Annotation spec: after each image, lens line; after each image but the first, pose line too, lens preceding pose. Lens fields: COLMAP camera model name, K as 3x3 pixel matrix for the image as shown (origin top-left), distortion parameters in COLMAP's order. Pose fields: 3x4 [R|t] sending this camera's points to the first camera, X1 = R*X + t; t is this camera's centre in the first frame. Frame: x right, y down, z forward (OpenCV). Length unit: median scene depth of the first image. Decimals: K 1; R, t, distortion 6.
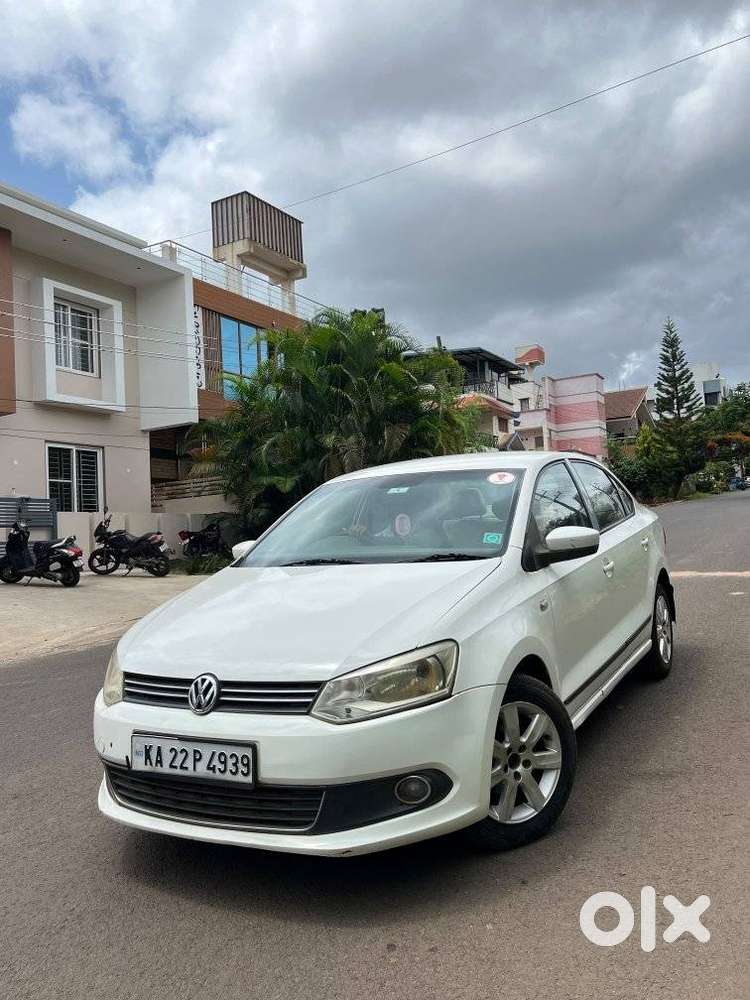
lens RADIAL K [[826.8, 0, 360.2], [0, 826.8, 502.2], [0, 0, 1]] dist [0.047477, -0.037196]
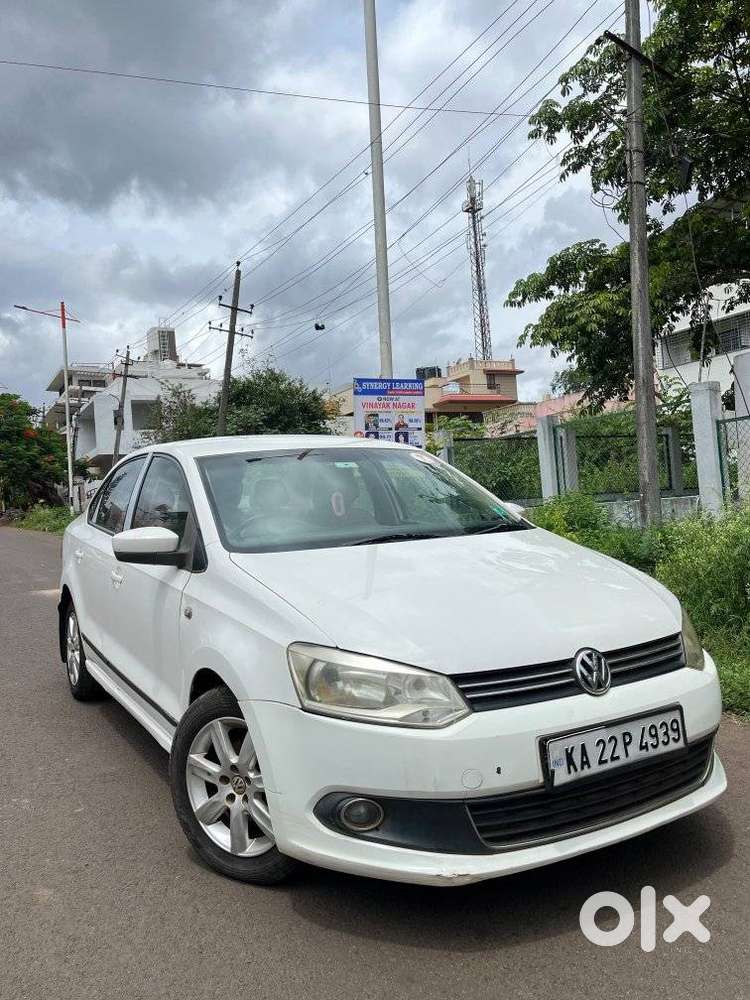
lens RADIAL K [[826.8, 0, 397.1], [0, 826.8, 503.6], [0, 0, 1]] dist [0.047477, -0.037196]
pose [[0.496526, 0.030743, 0.867477, -1.007550], [0.005454, 0.999242, -0.038535, 0.089814], [-0.868005, 0.023865, 0.495982, 0.733615]]
